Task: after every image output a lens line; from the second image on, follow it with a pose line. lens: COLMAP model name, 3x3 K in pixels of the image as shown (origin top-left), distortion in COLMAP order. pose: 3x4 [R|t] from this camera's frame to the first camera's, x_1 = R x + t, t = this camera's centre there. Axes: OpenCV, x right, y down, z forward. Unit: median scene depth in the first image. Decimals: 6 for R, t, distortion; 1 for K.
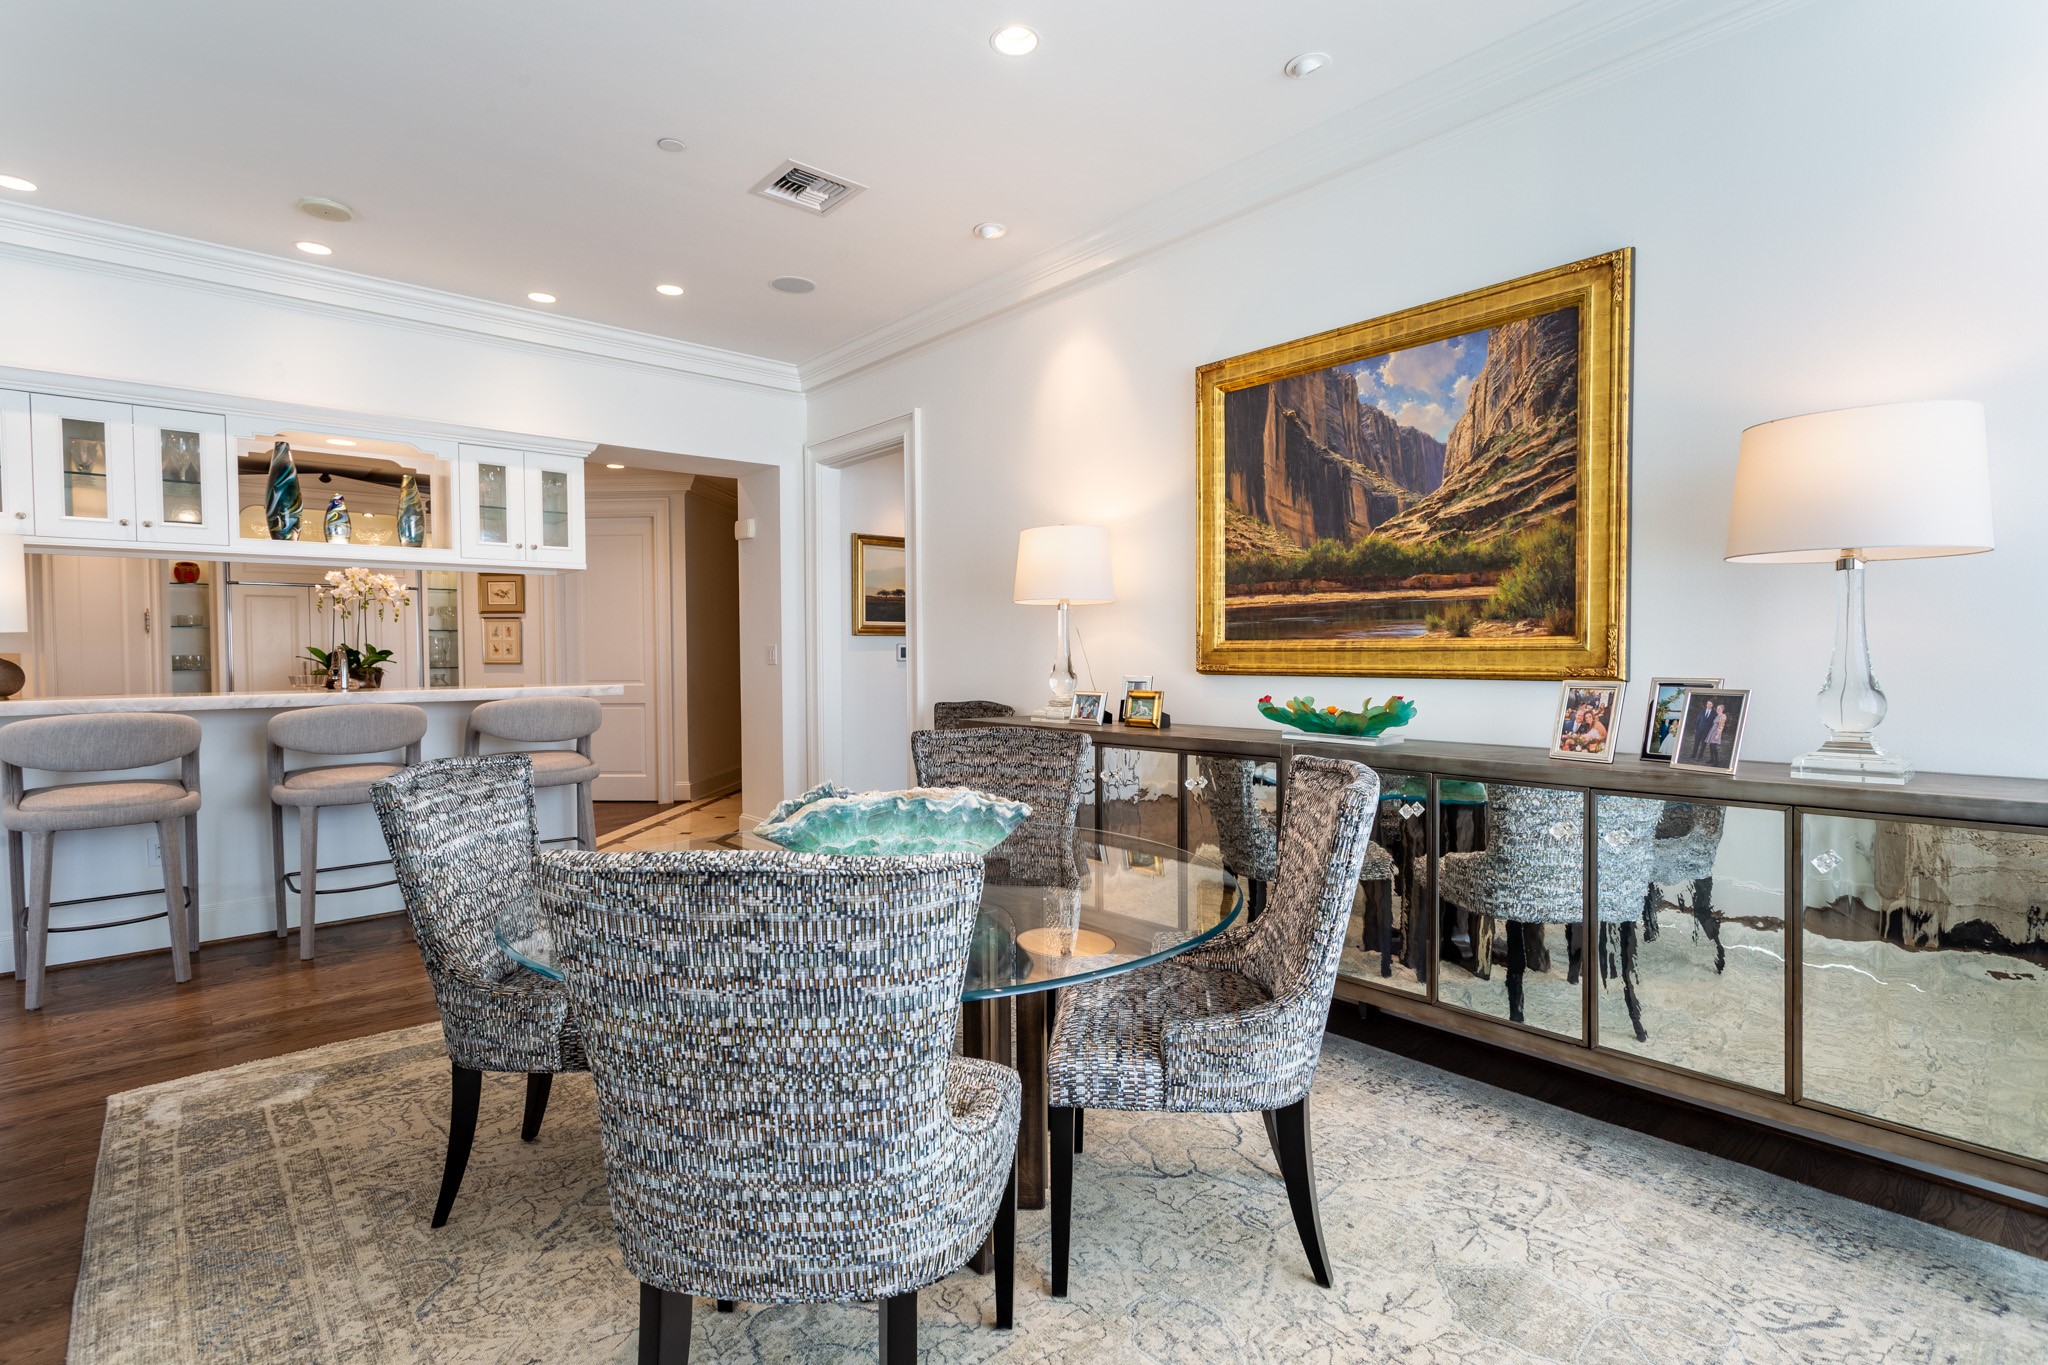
lens RADIAL K [[979.7, 0, 1032.3], [0, 979.7, 674.3], [0, 0, 1]] dist [0.000205, 0.003753]
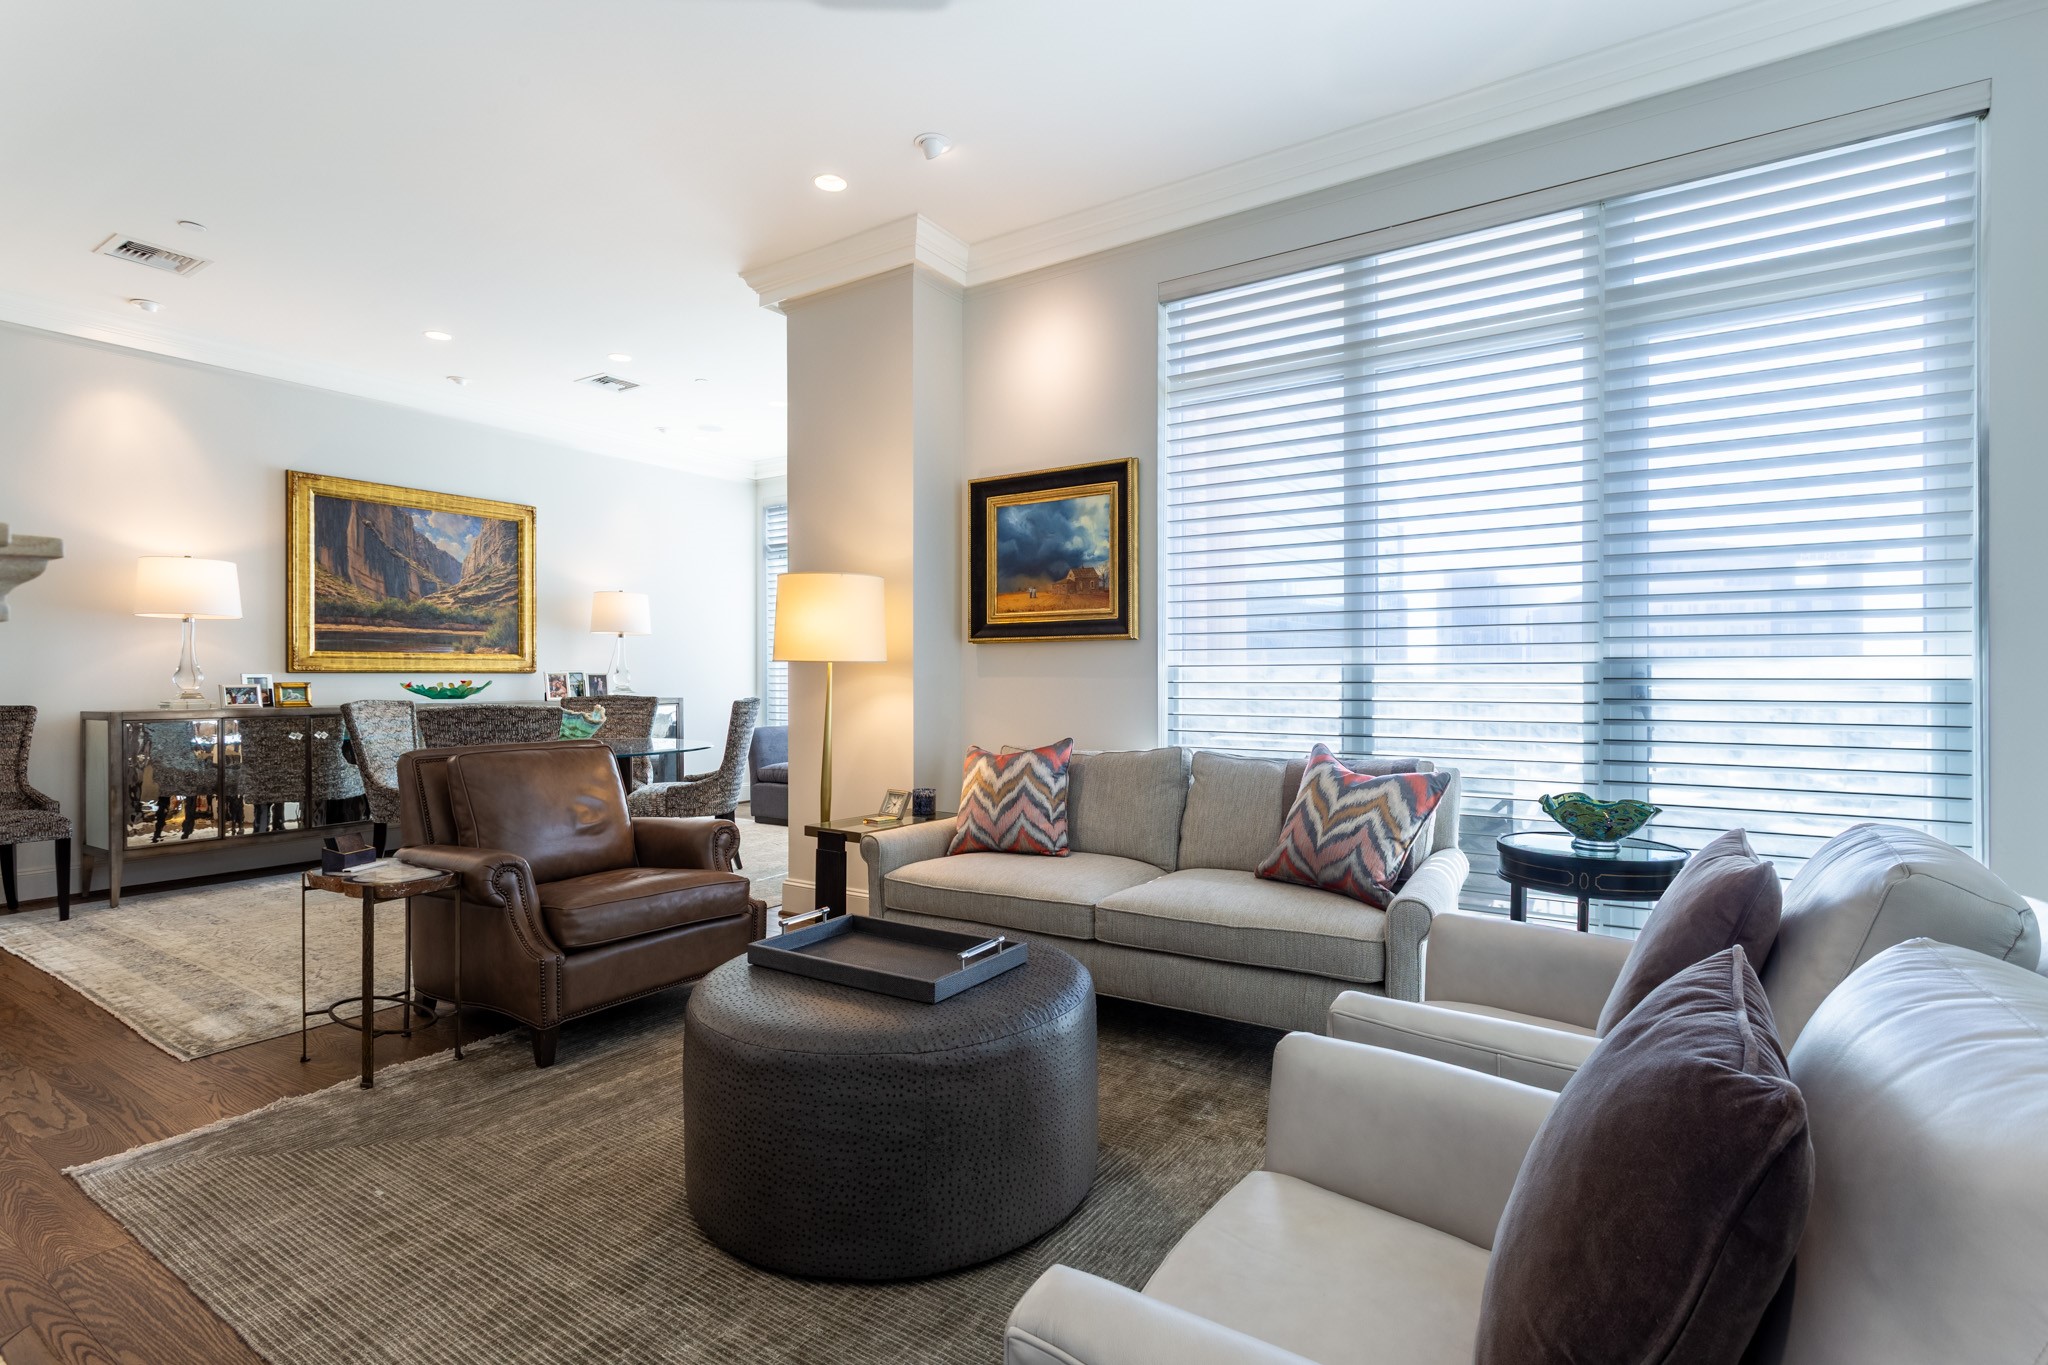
lens RADIAL K [[979.7, 0, 1031.7], [0, 979.7, 674.4], [0, 0, 1]] dist [0.000205, 0.003753]
pose [[-0.257650, 0.009629, 0.966190, -1.625518], [0.028446, 0.999593, -0.002376, 0.039854], [-0.965819, 0.026872, -0.257819, 0.296661]]
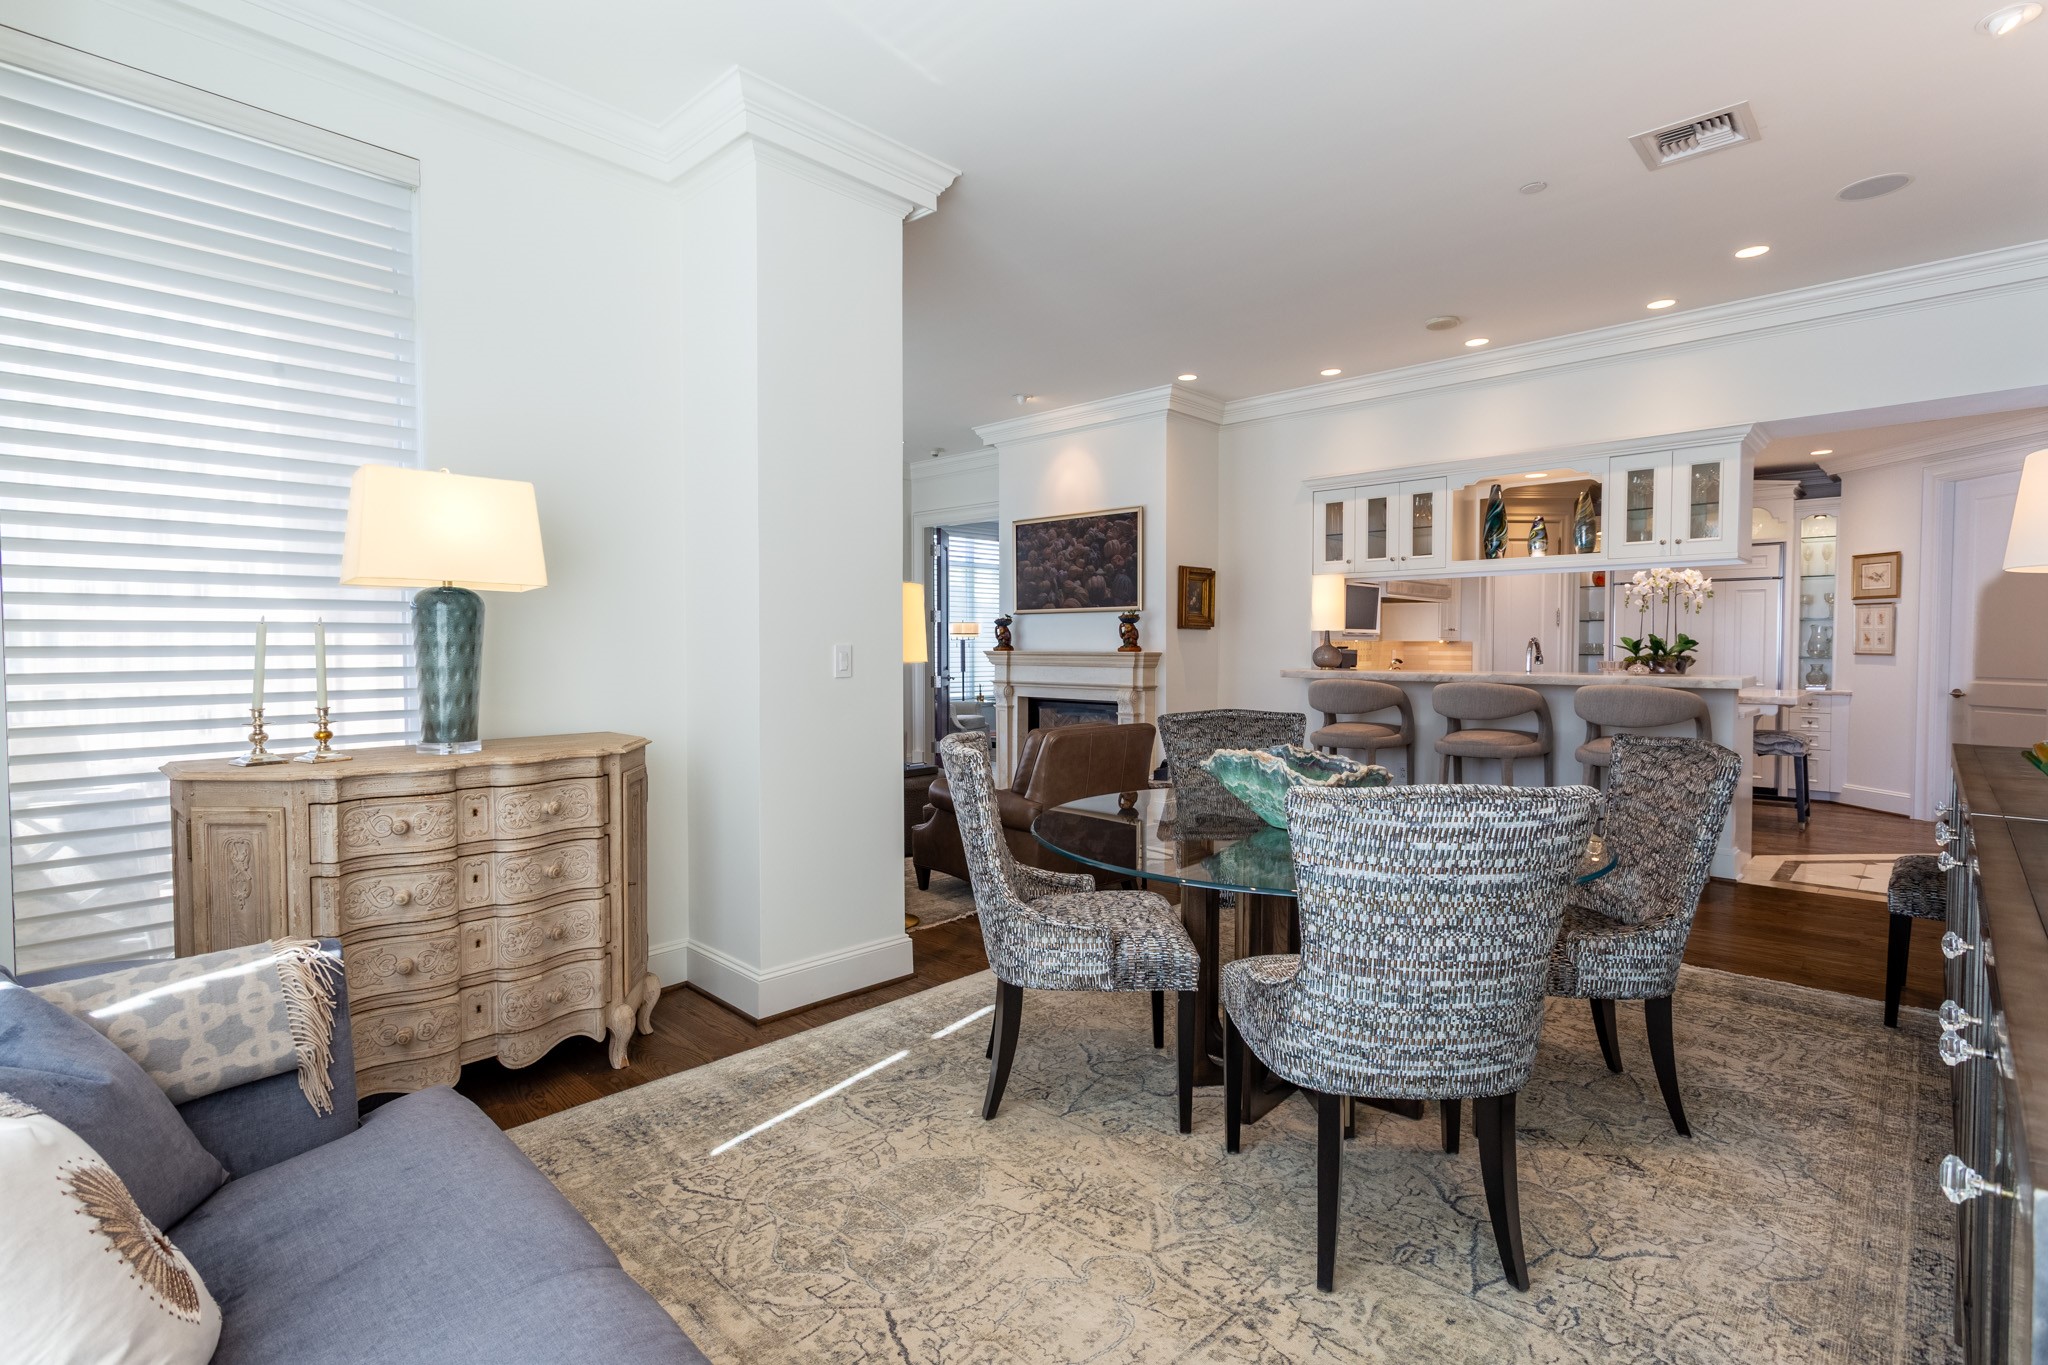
lens RADIAL K [[979.7, 0, 1021.1], [0, 979.7, 673.3], [0, 0, 1]] dist [0.000205, 0.003753]
pose [[0.089216, 0.036979, -0.995326, 0.636888], [-0.023350, 0.999114, 0.035027, -0.014861], [0.995739, 0.020116, 0.090000, 0.302332]]
